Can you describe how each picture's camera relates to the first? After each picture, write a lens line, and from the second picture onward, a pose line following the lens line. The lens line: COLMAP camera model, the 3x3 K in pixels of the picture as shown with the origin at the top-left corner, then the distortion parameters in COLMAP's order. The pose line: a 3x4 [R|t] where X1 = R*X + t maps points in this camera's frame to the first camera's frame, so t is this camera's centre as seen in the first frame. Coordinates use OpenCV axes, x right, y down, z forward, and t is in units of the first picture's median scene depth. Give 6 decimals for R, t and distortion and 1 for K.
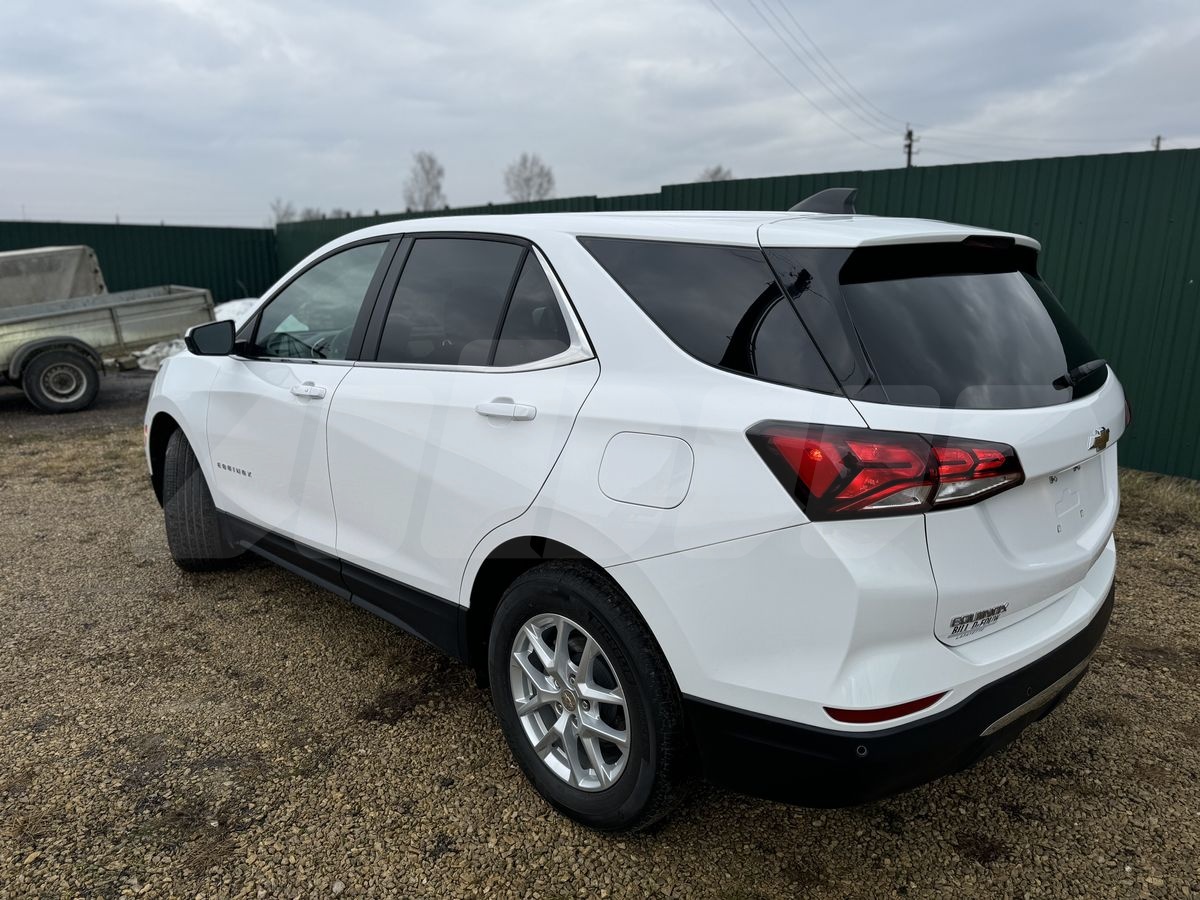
lens RADIAL K [[840.6, 0, 600.0], [0, 840.6, 450.0], [0, 0, 1]] dist [0.029732, -0.030504]
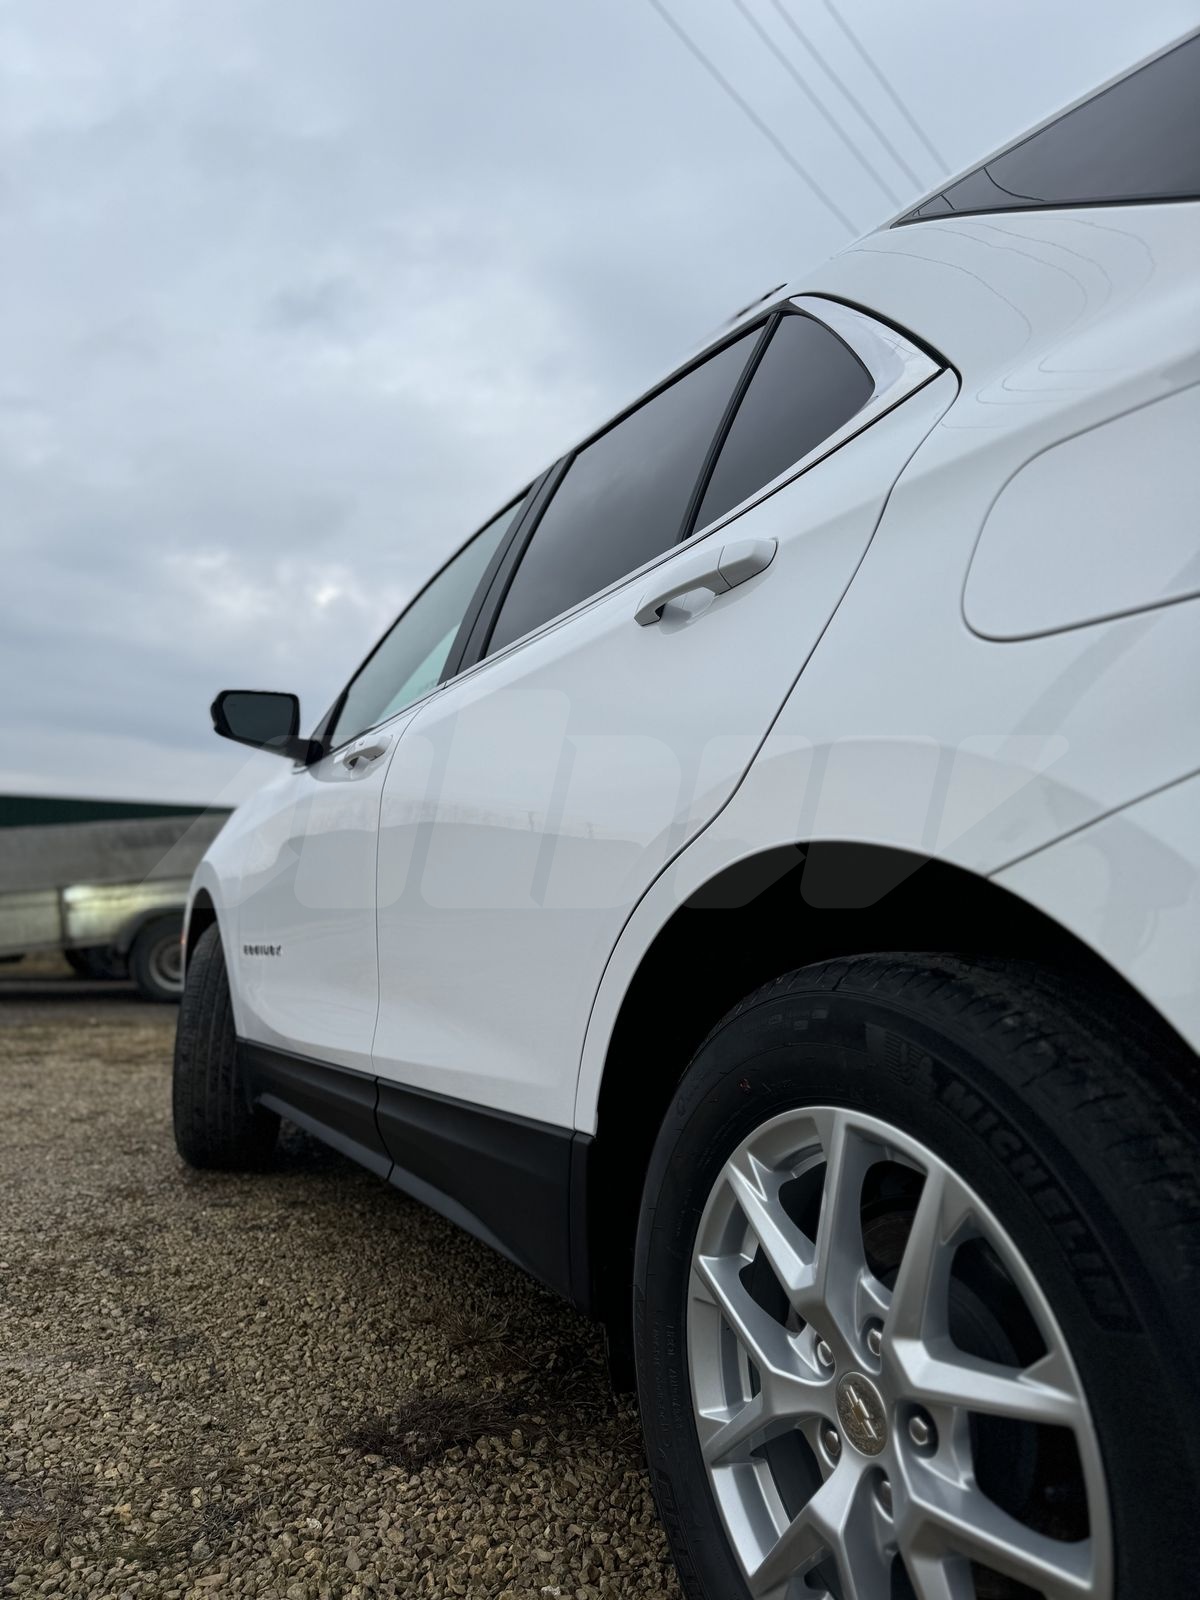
lens RADIAL K [[1120.9, 0, 600.0], [0, 1120.9, 800.0], [0, 0, 1]] dist [0.029732, -0.030504]
pose [[0.965837, -0.000119, -0.259150, -0.021698], [-0.078720, 0.952614, -0.293820, 0.203558], [0.246905, 0.304183, 0.920060, 0.509174]]
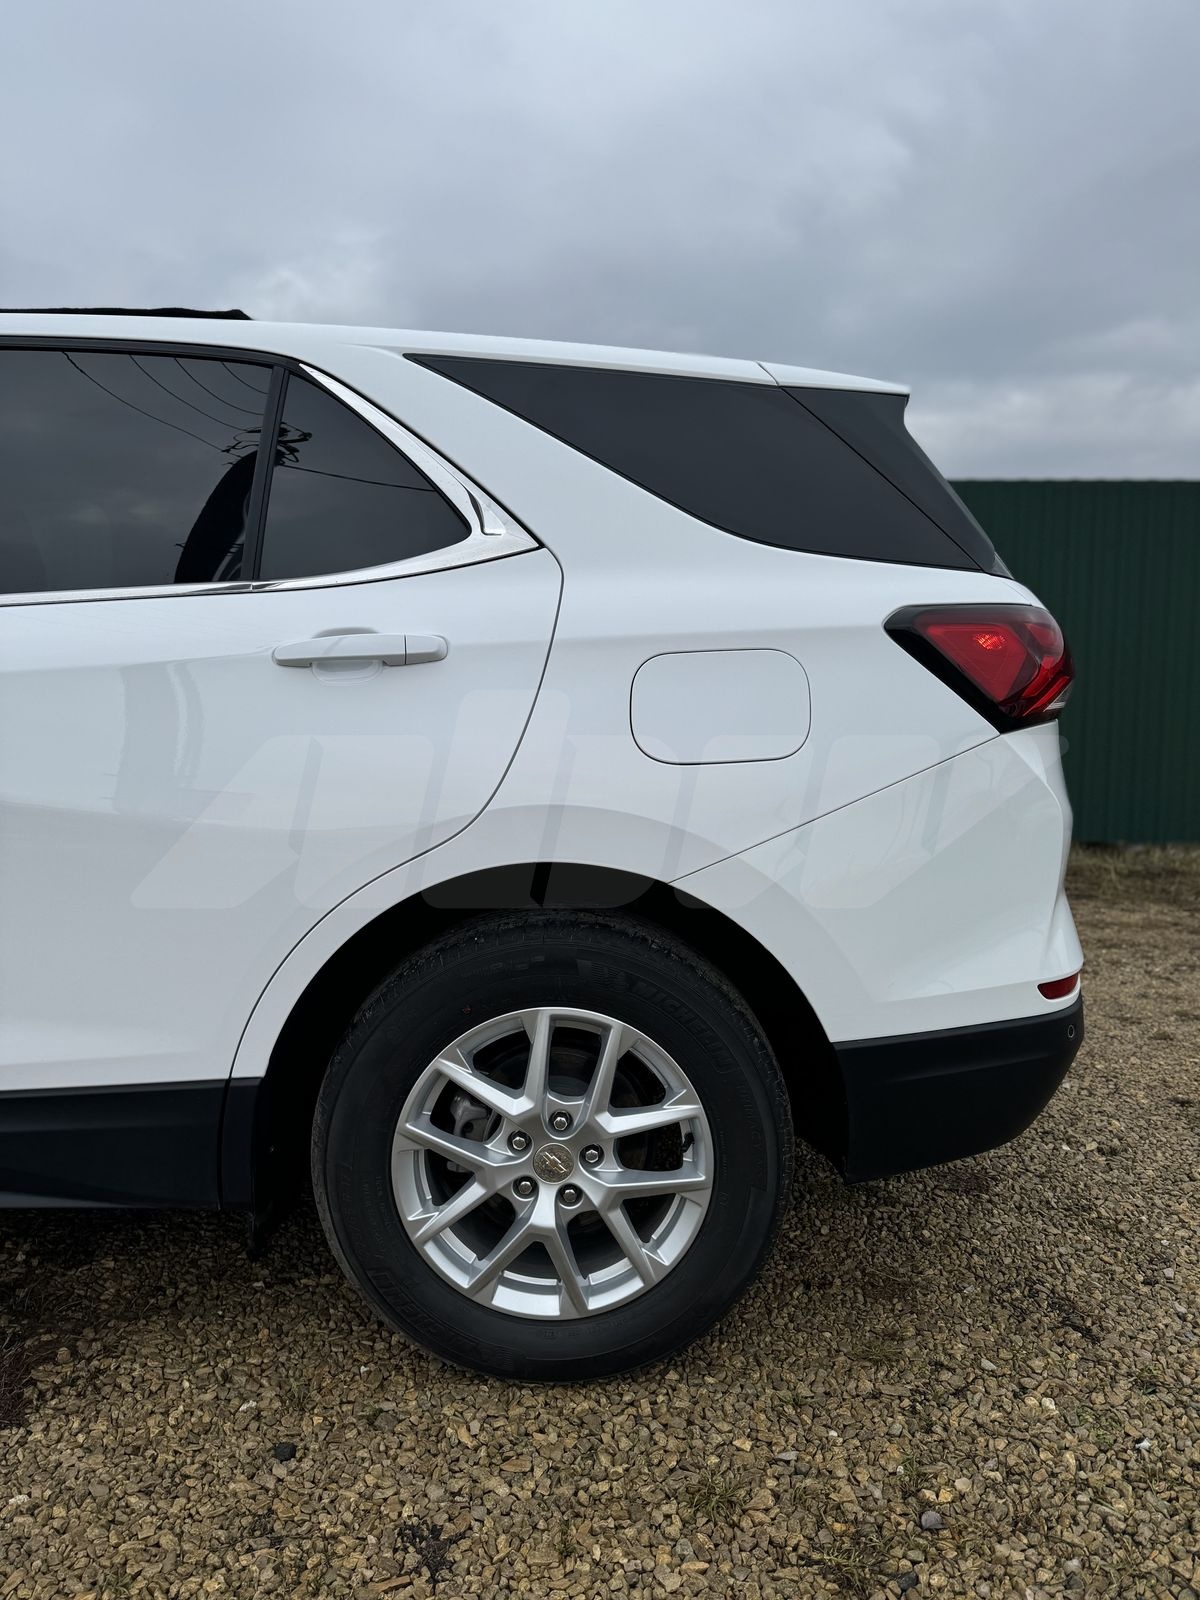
lens RADIAL K [[1120.9, 0, 600.0], [0, 1120.9, 800.0], [0, 0, 1]] dist [0.029732, -0.030504]
pose [[0.705341, -0.089792, 0.703159, -0.489905], [0.153904, 0.987682, -0.028256, 0.083178], [-0.691960, 0.128150, 0.710471, 0.402096]]
